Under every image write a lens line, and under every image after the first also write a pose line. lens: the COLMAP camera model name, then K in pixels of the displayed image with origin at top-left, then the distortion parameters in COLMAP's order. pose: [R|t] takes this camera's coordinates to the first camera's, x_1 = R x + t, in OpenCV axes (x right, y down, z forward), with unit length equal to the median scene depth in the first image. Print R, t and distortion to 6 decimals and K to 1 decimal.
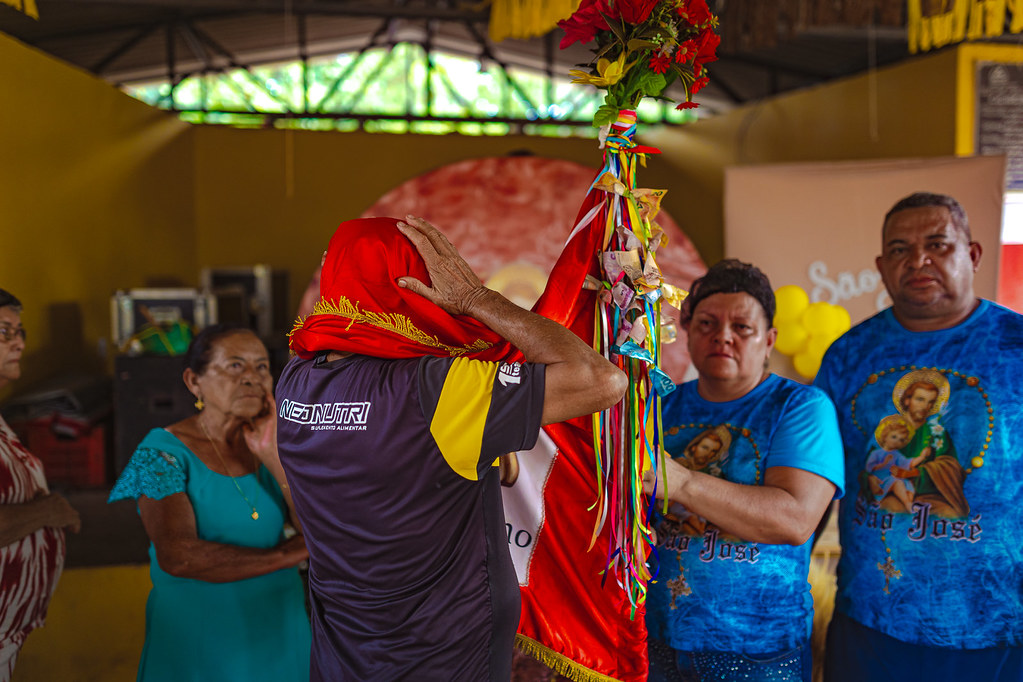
lens RADIAL K [[769.0, 0, 511.0], [0, 769.0, 357.5], [0, 0, 1]] dist [-0.001828, 0.137290]
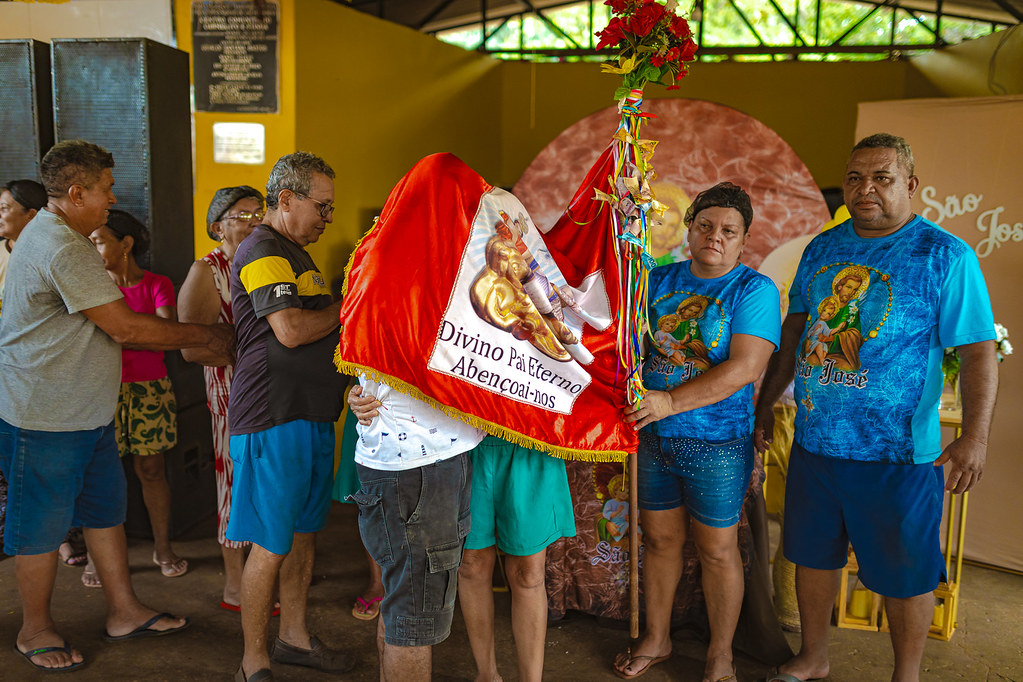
lens RADIAL K [[995.2, 0, 511.5], [0, 995.2, 341.0], [0, 0, 1]] dist [-0.001050, 0.018674]
pose [[0.892940, 0.092083, -0.440657, 0.797668], [-0.070781, 0.995399, 0.064576, 0.076217], [0.444576, -0.026473, 0.895350, -0.893190]]
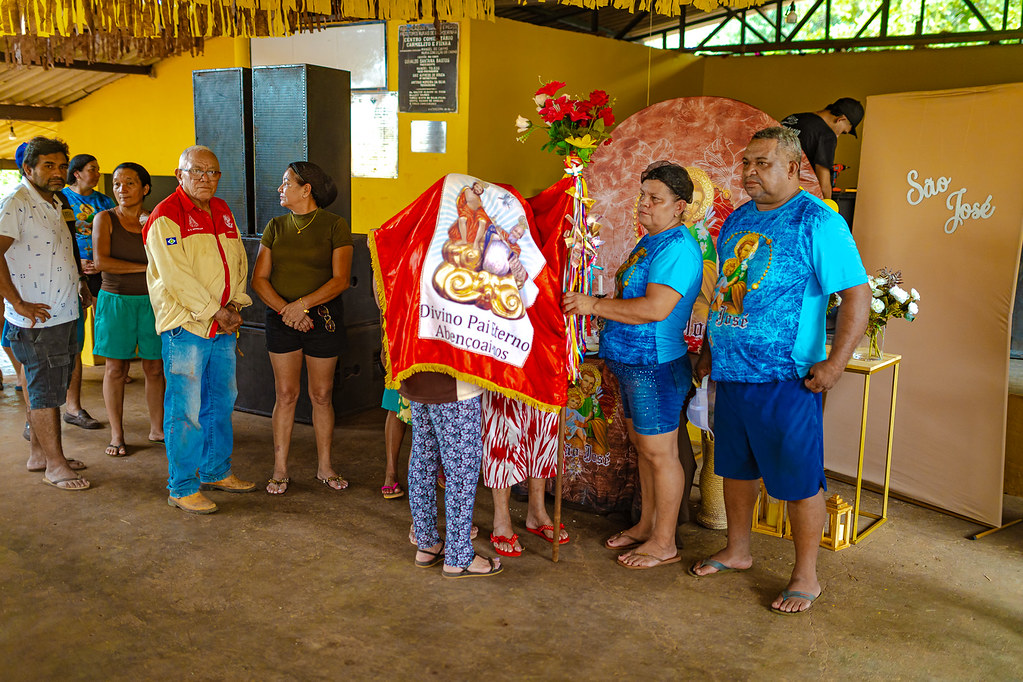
lens RADIAL K [[995.2, 0, 511.5], [0, 995.2, 341.0], [0, 0, 1]] dist [-0.001050, 0.018674]
pose [[0.684137, 0.144272, -0.714942, 1.827962], [-0.100528, 0.989537, 0.103487, 0.078357], [0.722393, 0.001073, 0.691482, -0.939387]]
